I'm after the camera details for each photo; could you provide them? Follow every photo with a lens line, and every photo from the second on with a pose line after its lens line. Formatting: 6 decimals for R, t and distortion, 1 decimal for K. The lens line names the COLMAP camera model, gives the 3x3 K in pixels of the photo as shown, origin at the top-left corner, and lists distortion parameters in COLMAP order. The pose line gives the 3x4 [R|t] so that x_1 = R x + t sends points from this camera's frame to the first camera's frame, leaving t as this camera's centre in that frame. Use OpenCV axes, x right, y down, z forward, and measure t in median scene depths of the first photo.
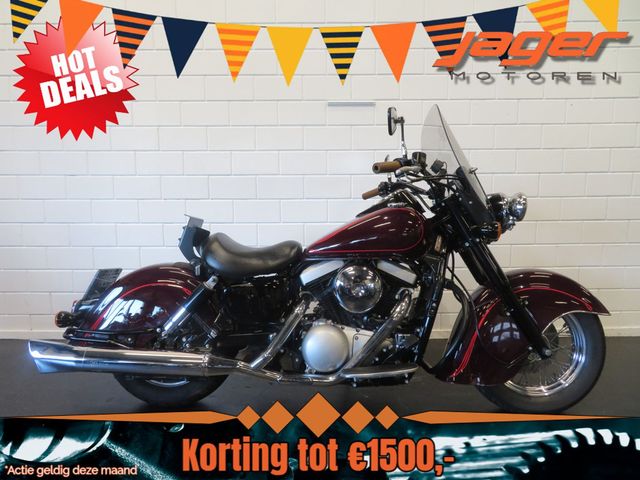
lens RADIAL K [[505.2, 0, 338.0], [0, 505.2, 239.7], [0, 0, 1]] dist [0.074807, -0.000770]
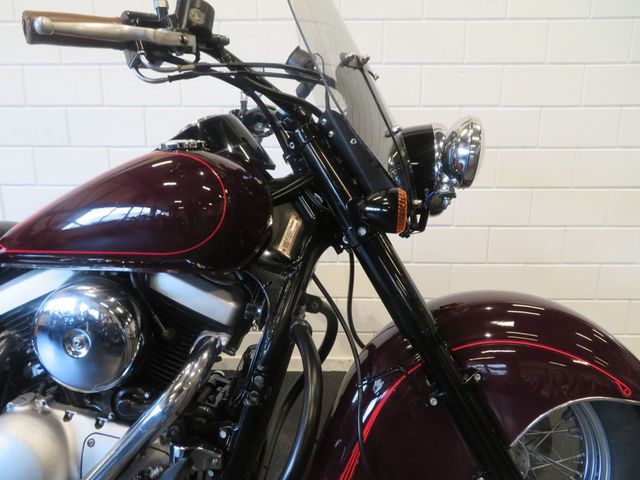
lens RADIAL K [[486.4, 0, 320.0], [0, 486.4, 240.0], [0, 0, 1]] dist [-0.005346, -0.002806]
pose [[0.996125, 0.020530, -0.085514, 0.270612], [-0.014595, 0.997478, 0.069453, -0.019452], [0.086725, -0.067935, 0.993913, 0.591429]]
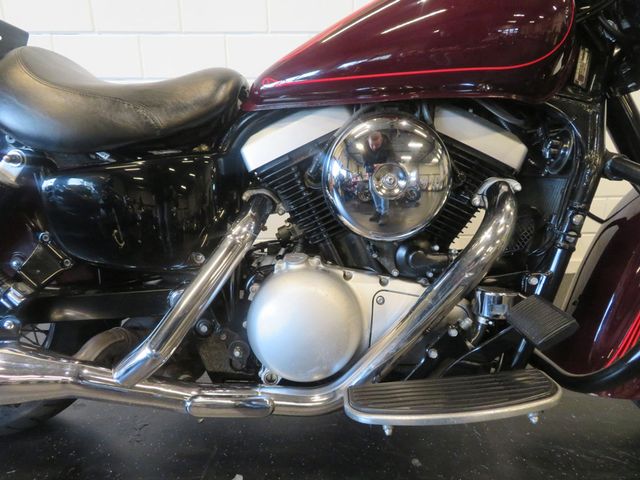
lens RADIAL K [[486.4, 0, 320.0], [0, 486.4, 240.0], [0, 0, 1]] dist [-0.005346, -0.002806]
pose [[0.999712, -0.005384, -0.023384, -0.003118], [0.009062, 0.987048, 0.160168, 0.081388], [0.022219, -0.160334, 0.986813, 0.611148]]
